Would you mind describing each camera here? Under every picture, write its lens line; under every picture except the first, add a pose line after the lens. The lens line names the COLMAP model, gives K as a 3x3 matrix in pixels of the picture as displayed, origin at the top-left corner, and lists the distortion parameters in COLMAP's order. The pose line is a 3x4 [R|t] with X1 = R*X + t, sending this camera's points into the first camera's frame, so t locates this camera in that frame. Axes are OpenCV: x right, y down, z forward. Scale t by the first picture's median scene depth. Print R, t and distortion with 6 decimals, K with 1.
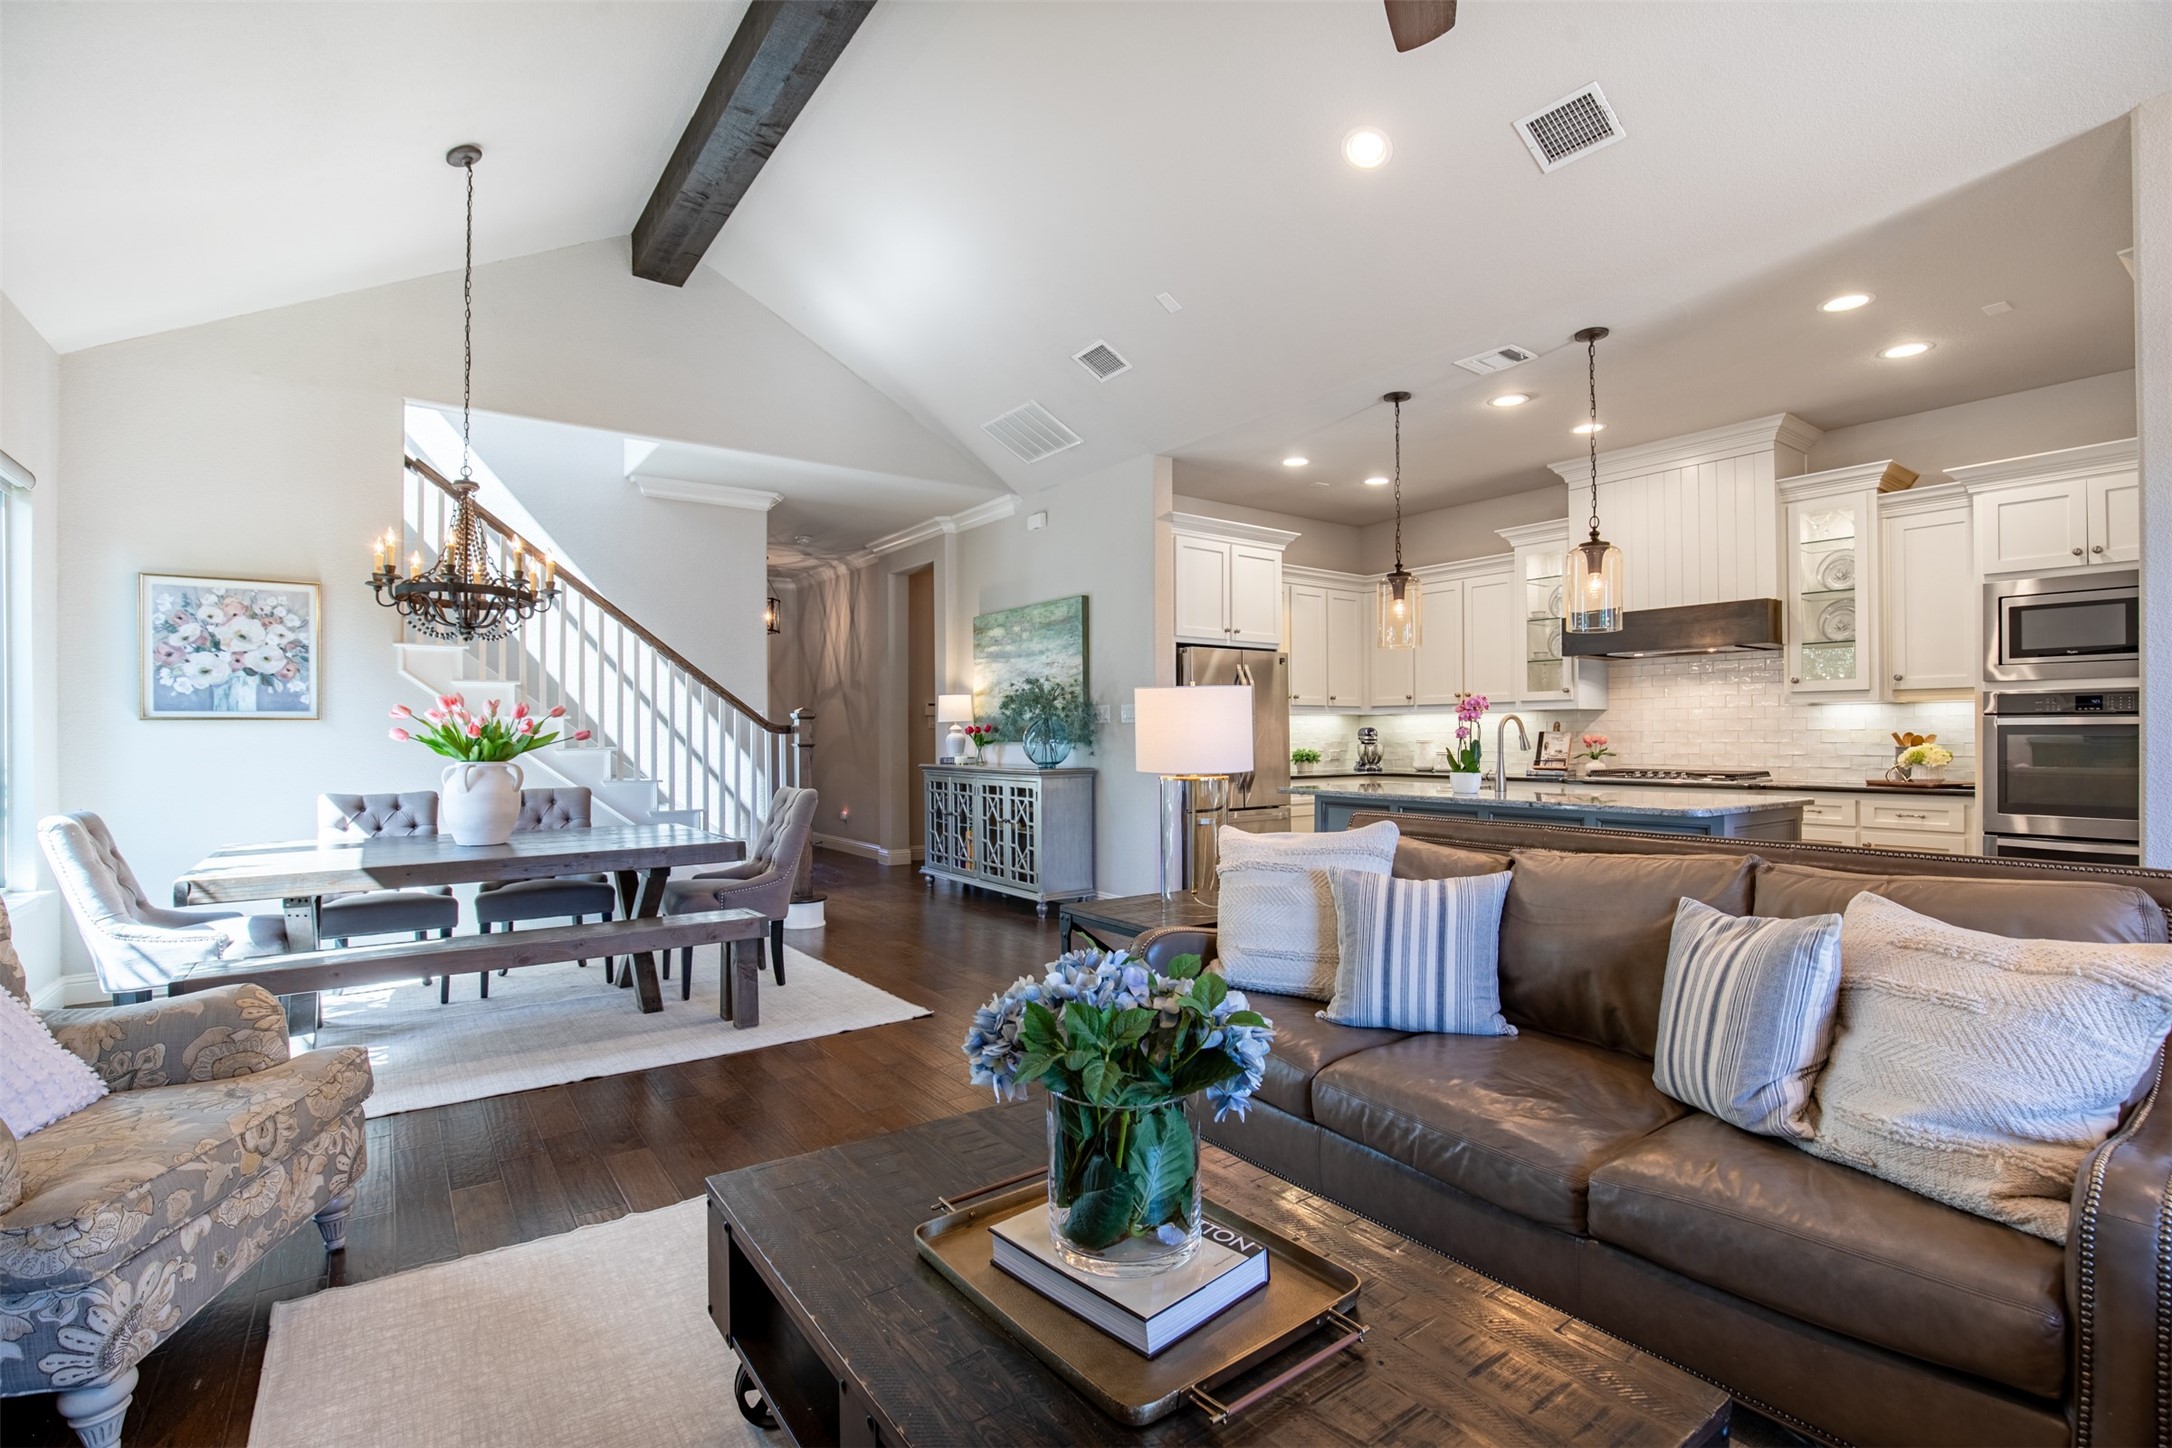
lens RADIAL K [[1004.1, 0, 1089.1], [0, 1004.1, 736.1], [0, 0, 1]] dist [-0.035510, 0.005634]
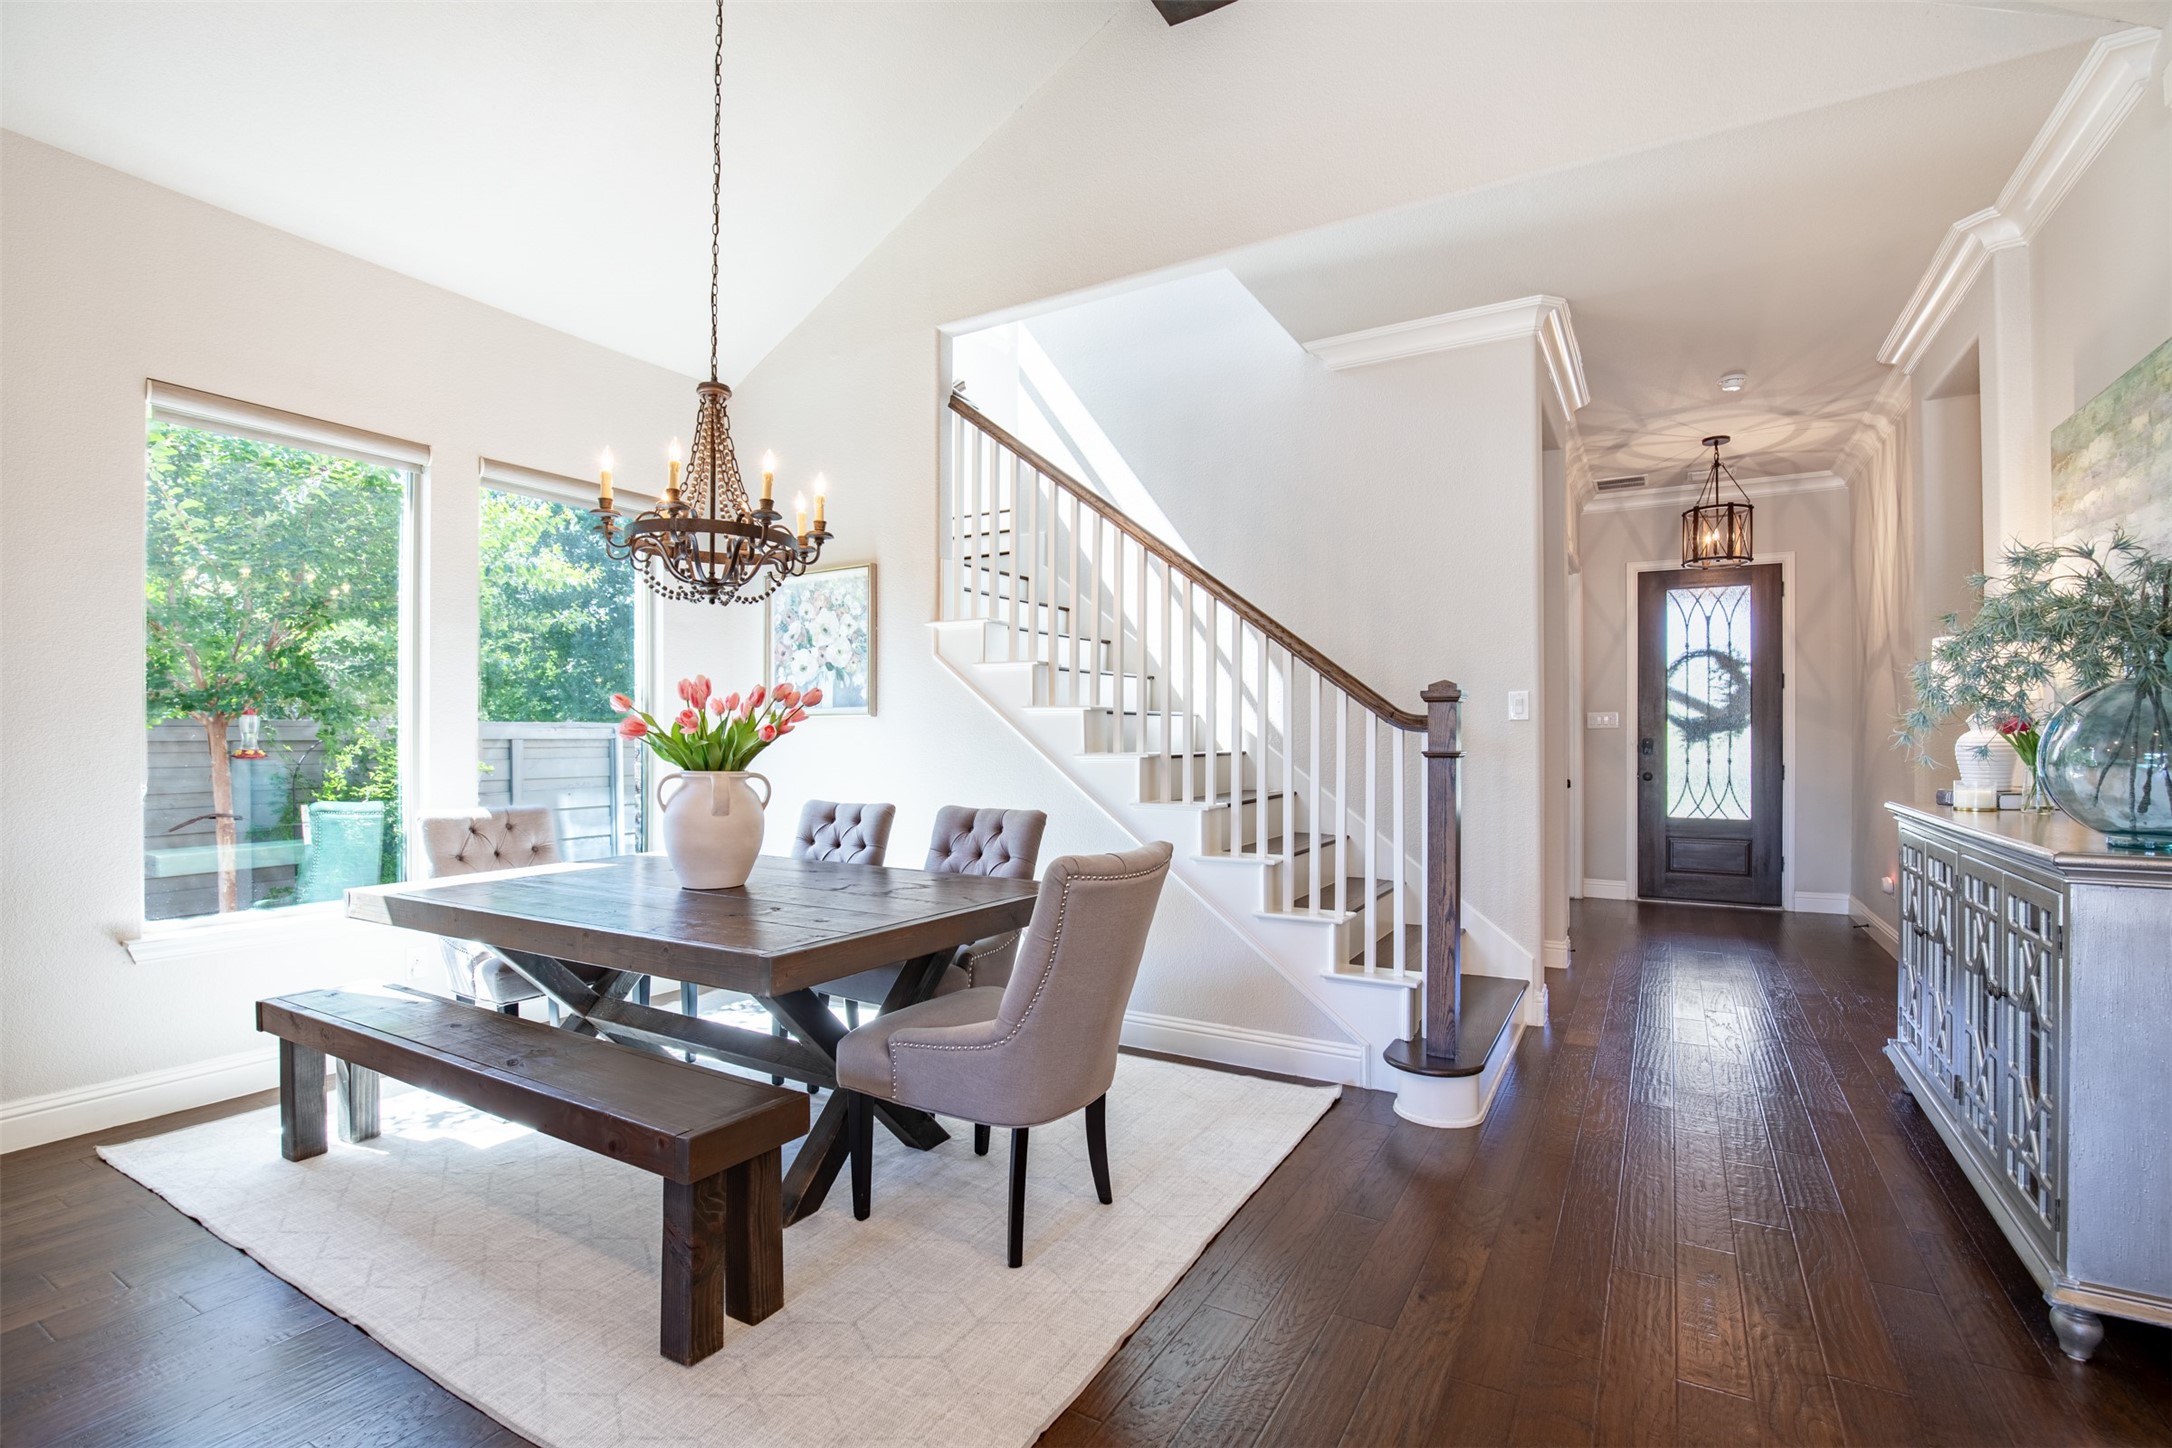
lens RADIAL K [[1004.1, 0, 1084.5], [0, 1004.1, 731.6], [0, 0, 1]] dist [-0.035510, 0.005634]
pose [[0.400488, 0.000354, -0.916302, 0.117416], [-0.002788, 0.999996, -0.000832, -0.001755], [0.916298, 0.002887, 0.400488, 0.716829]]
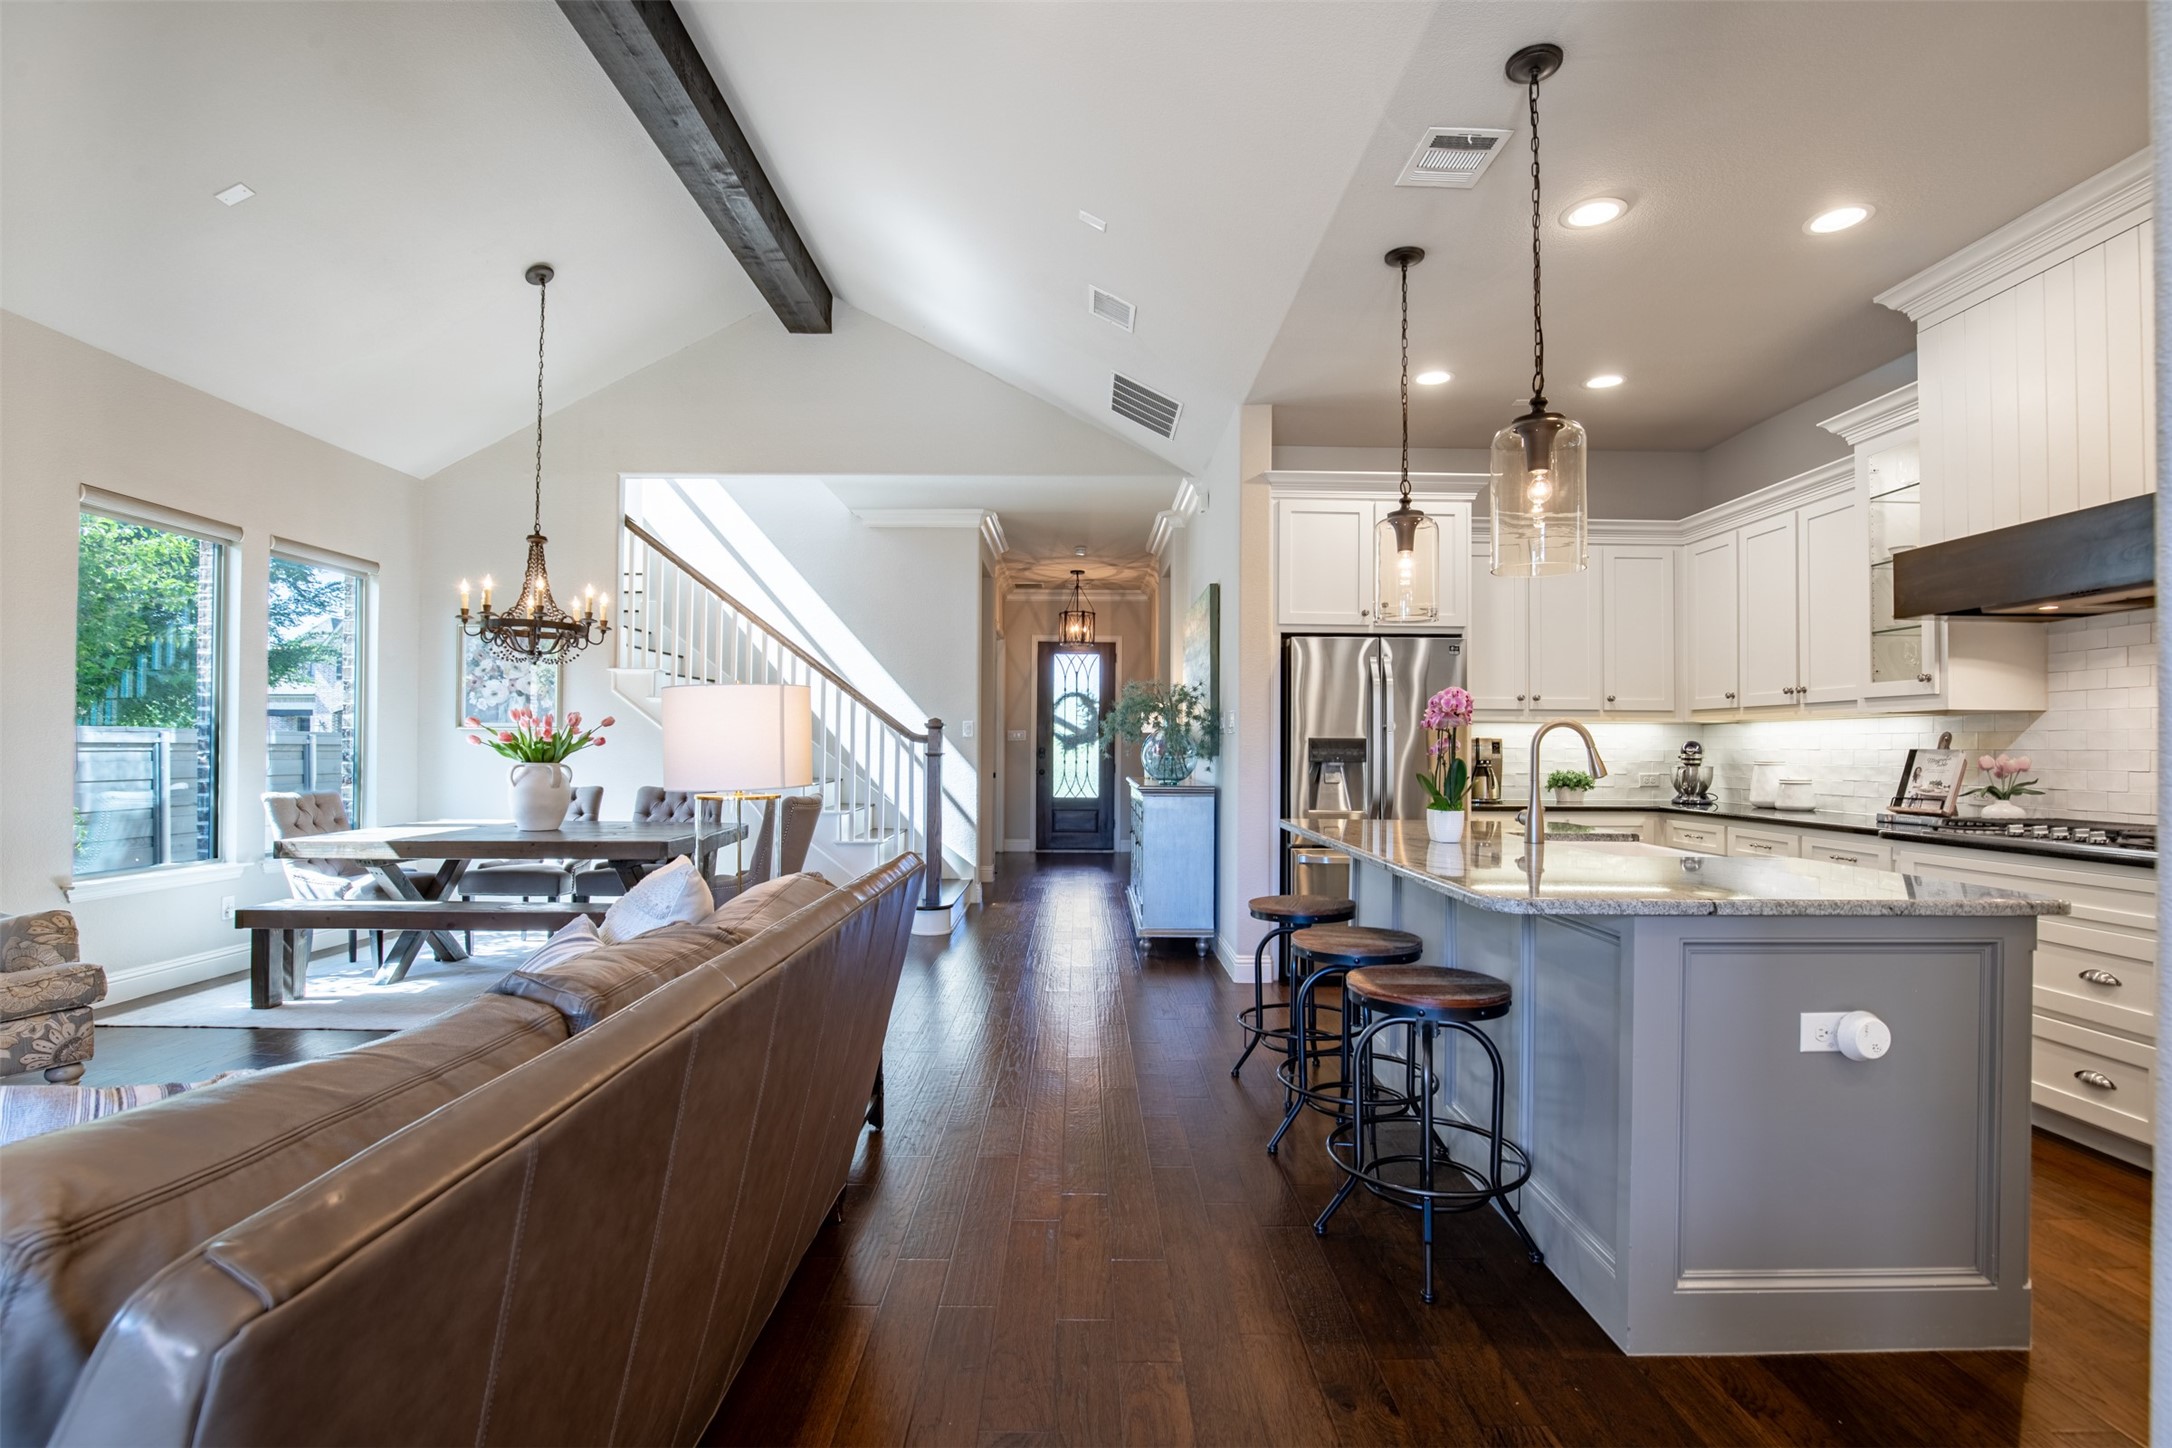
lens RADIAL K [[1004.1, 0, 1082.3], [0, 1004.1, 733.8], [0, 0, 1]] dist [-0.035510, 0.005634]
pose [[0.809318, 0.002021, -0.587367, 0.492623], [-0.010429, 0.999886, -0.010929, -0.002643], [0.587278, 0.014971, 0.809247, 0.298902]]
